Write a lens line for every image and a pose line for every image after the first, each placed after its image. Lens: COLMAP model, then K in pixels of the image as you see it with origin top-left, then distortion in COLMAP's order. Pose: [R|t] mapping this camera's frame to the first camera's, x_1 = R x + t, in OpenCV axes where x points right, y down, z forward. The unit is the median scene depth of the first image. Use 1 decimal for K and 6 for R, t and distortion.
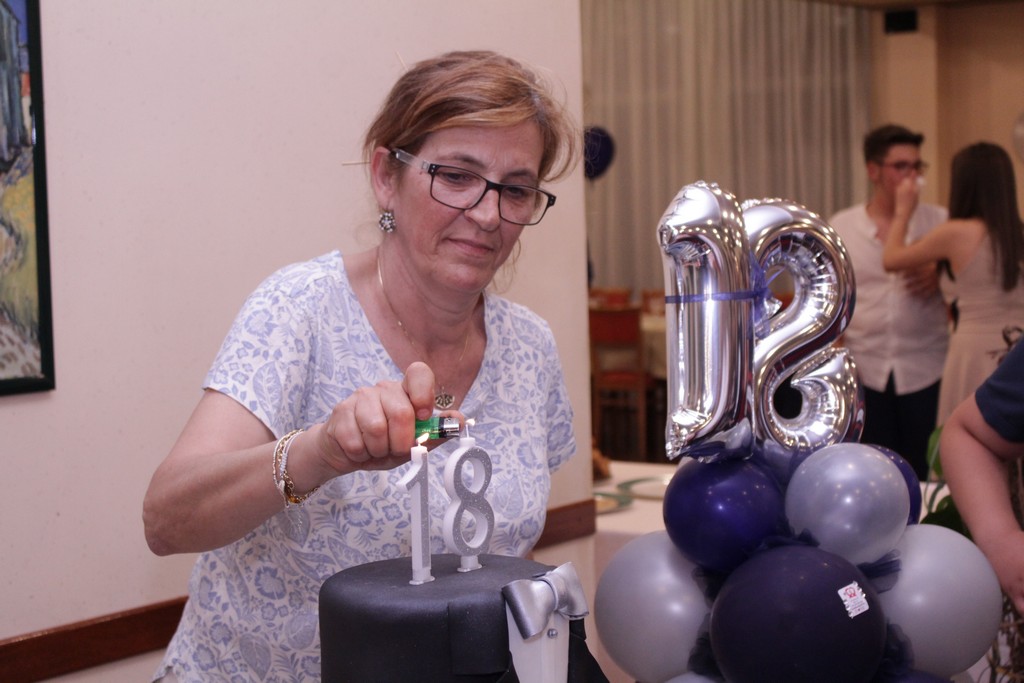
lens RADIAL K [[1912.1, 0, 513.1], [0, 1912.1, 342.1], [0, 0, 1]] dist [0.011327, 0.000000]
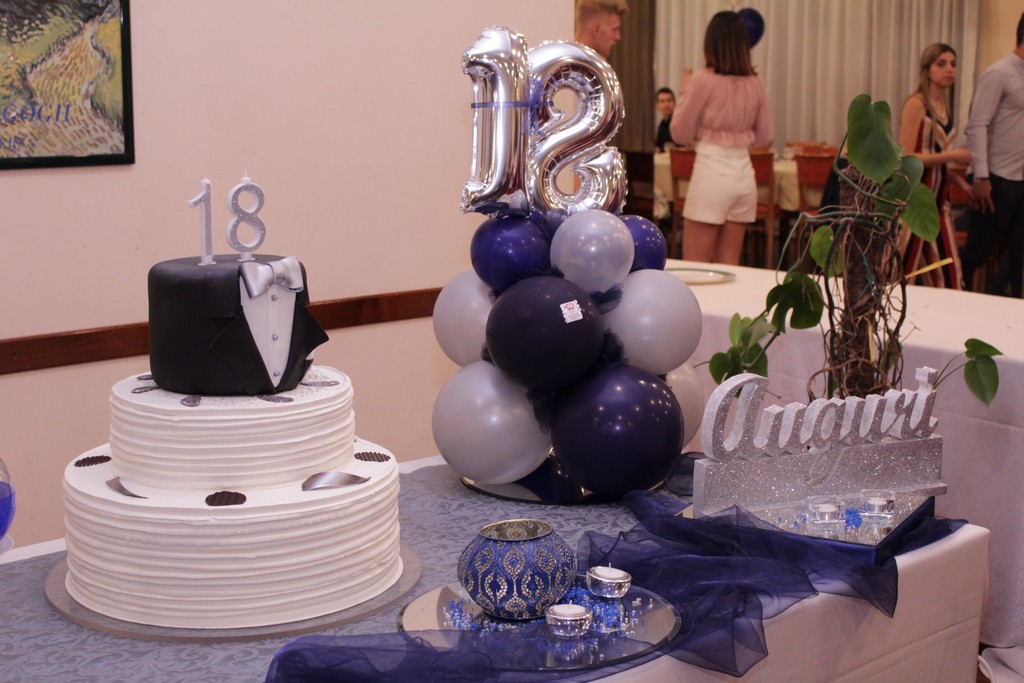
lens RADIAL K [[1551.1, 0, 511.0], [0, 1551.1, 340.6], [0, 0, 1]] dist [-0.018508, 0.000000]
pose [[0.985744, 0.053893, -0.159388, 0.255252], [-0.037859, 0.994066, 0.101977, 0.028237], [0.163938, -0.094489, 0.981935, -0.152751]]
